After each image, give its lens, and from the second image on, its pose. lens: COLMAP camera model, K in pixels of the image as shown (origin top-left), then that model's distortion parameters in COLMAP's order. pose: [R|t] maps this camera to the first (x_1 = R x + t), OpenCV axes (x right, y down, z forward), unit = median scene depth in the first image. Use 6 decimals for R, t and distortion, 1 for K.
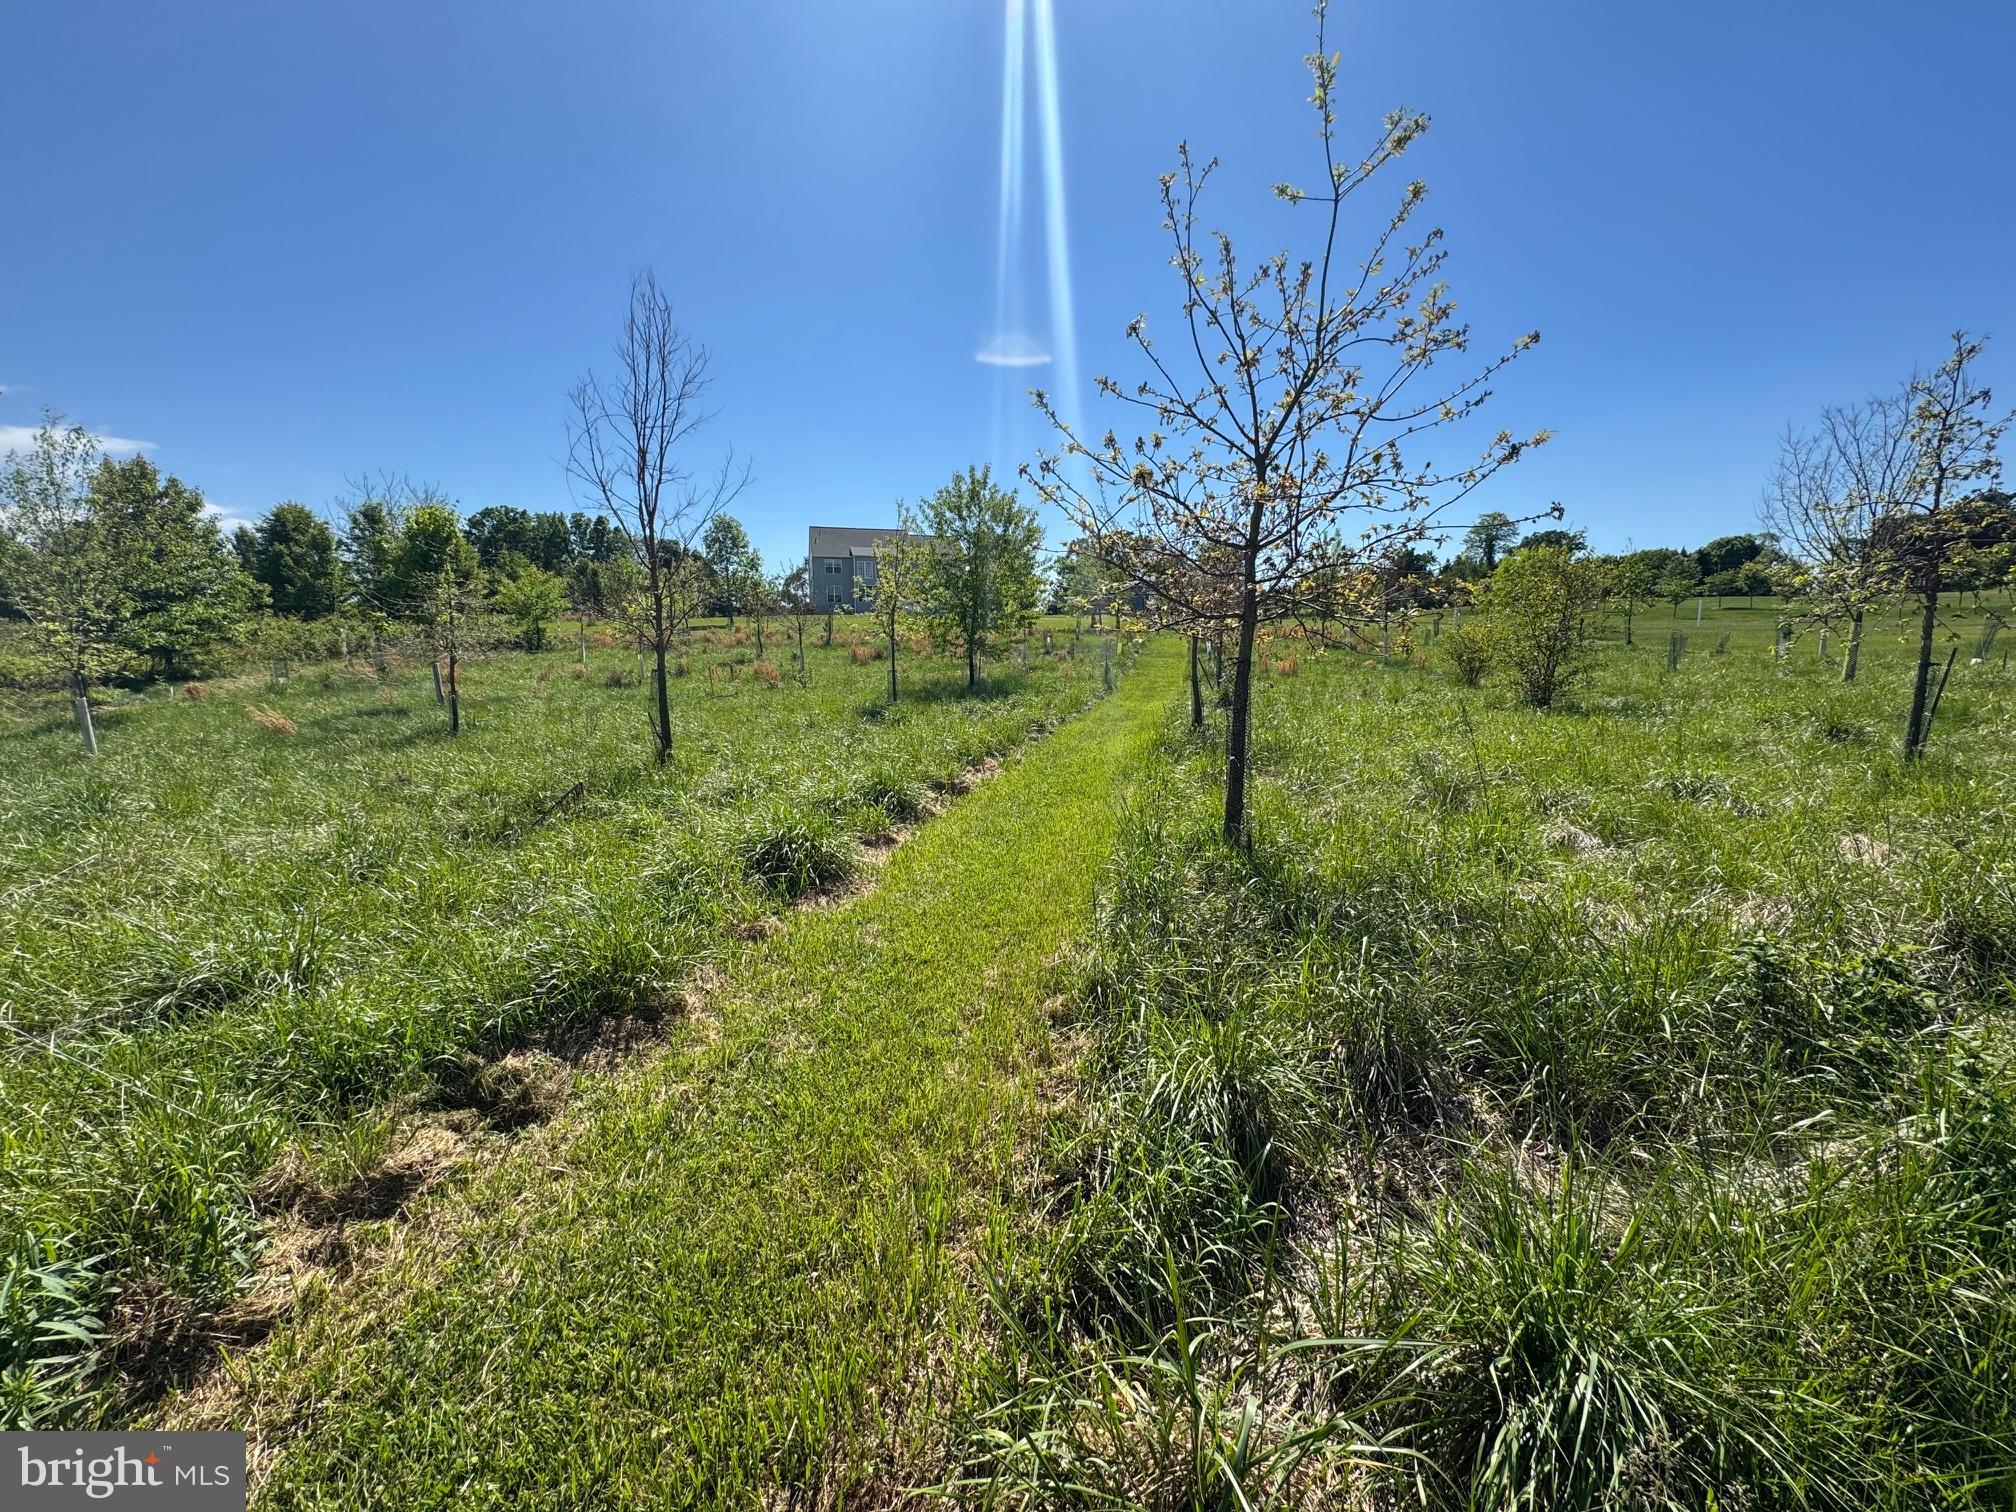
lens RADIAL K [[799.5, 0, 1010.6], [0, 799.5, 754.0], [0, 0, 1]] dist [-0.002636, 0.000137]
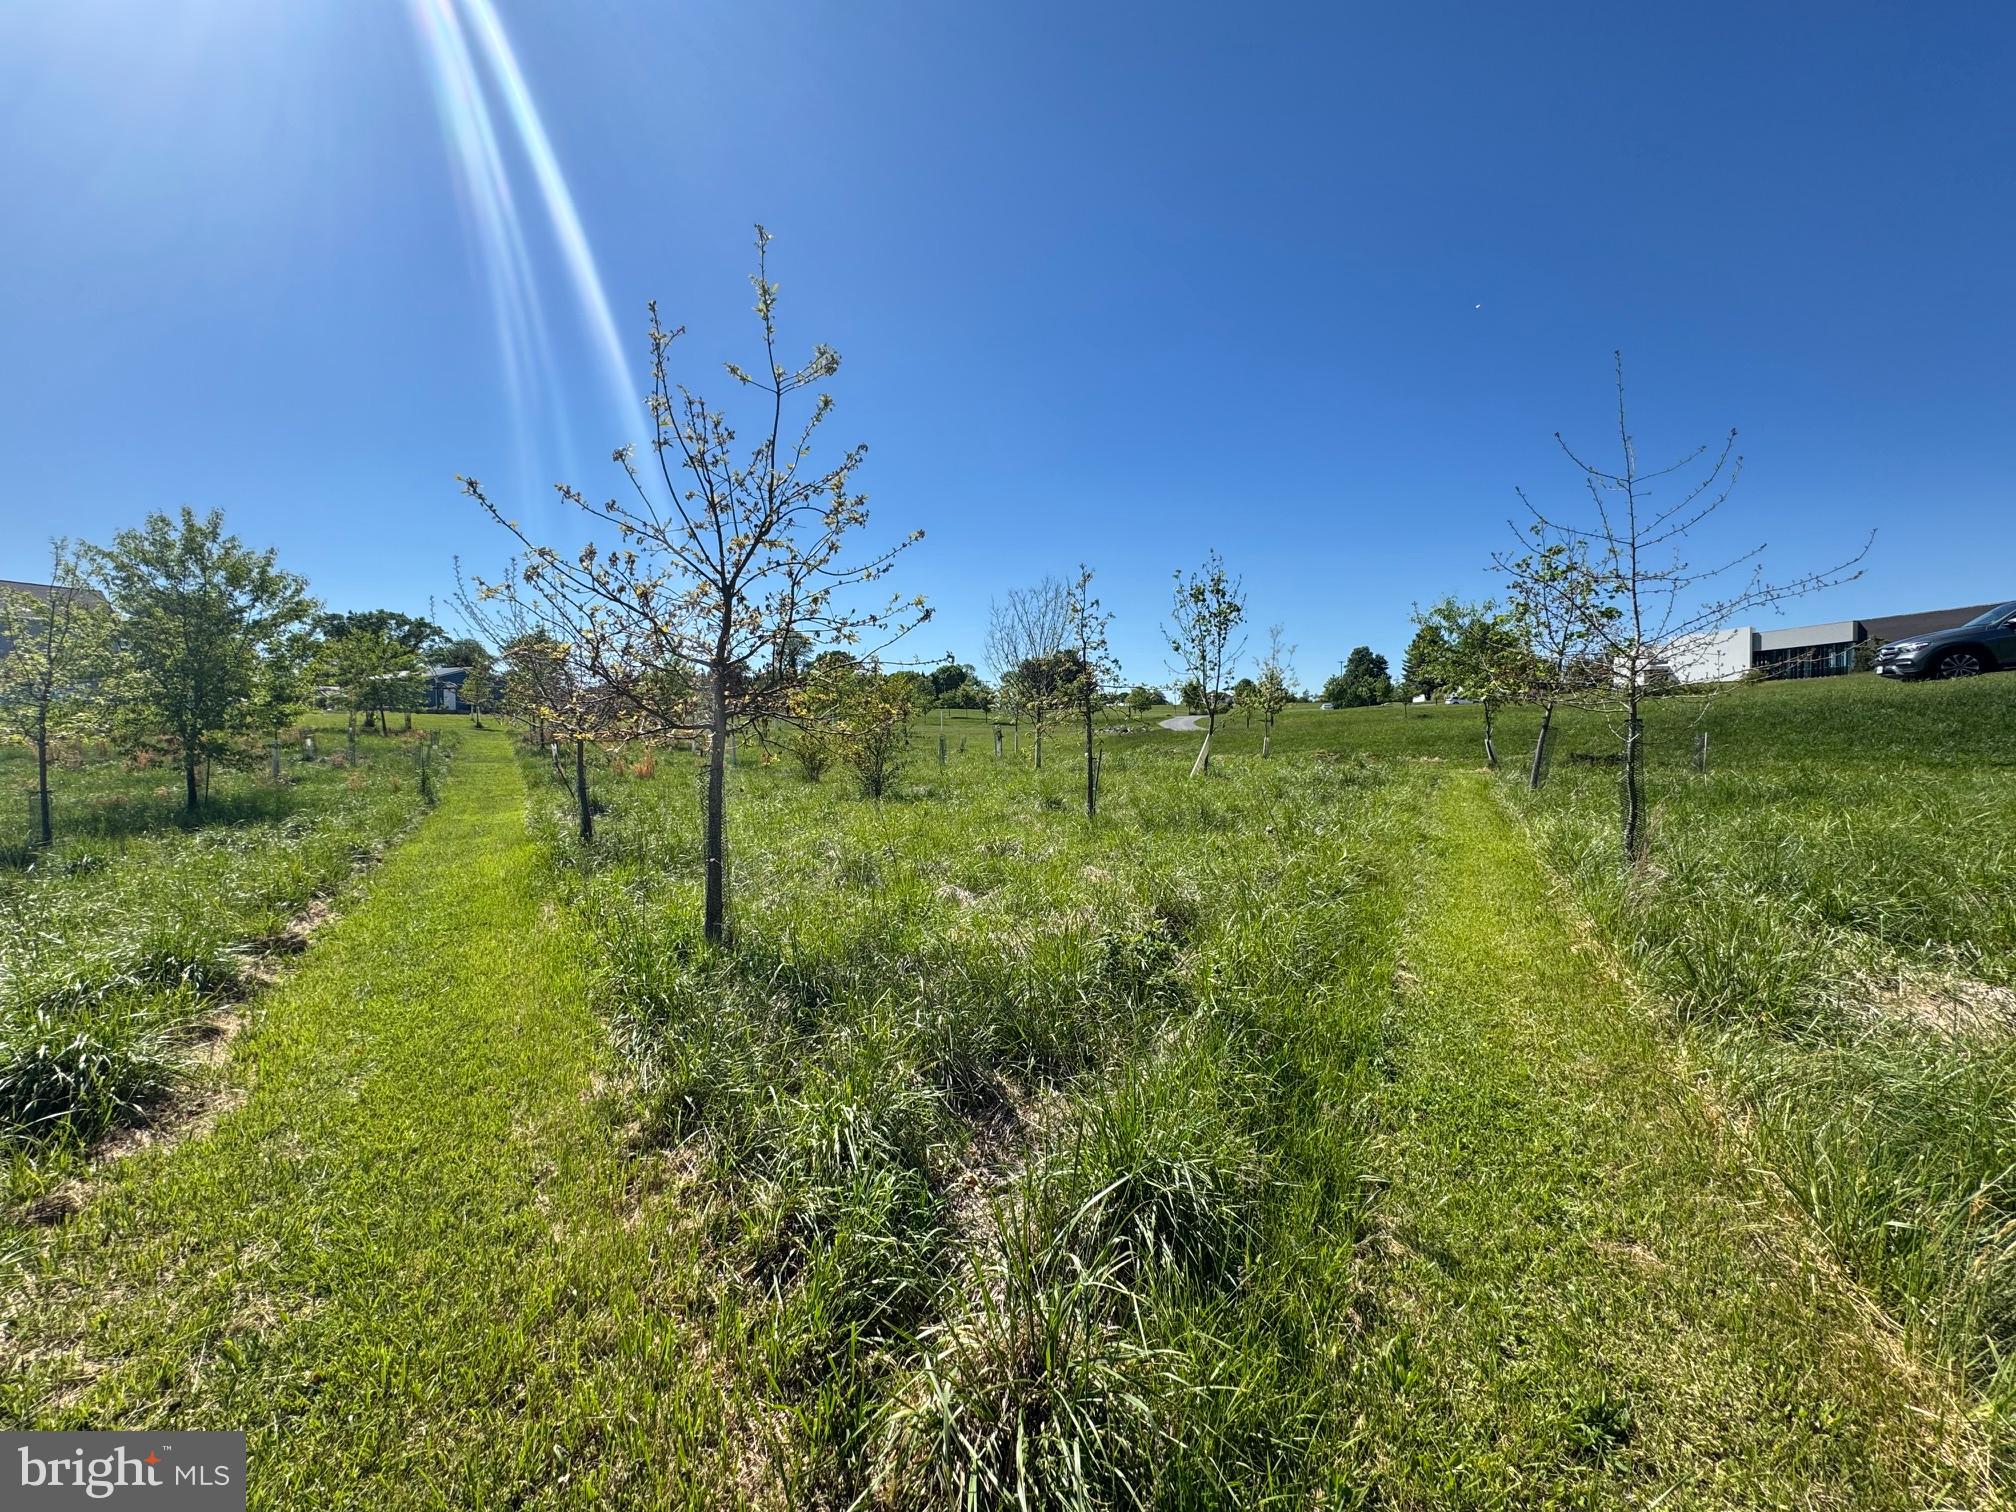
lens RADIAL K [[799.5, 0, 1003.0], [0, 799.5, 756.2], [0, 0, 1]] dist [-0.002636, 0.000137]
pose [[0.699812, -0.015413, 0.714161, -0.109563], [0.101591, 0.991752, -0.078146, -0.004862], [-0.707067, 0.127240, 0.695605, -0.011865]]
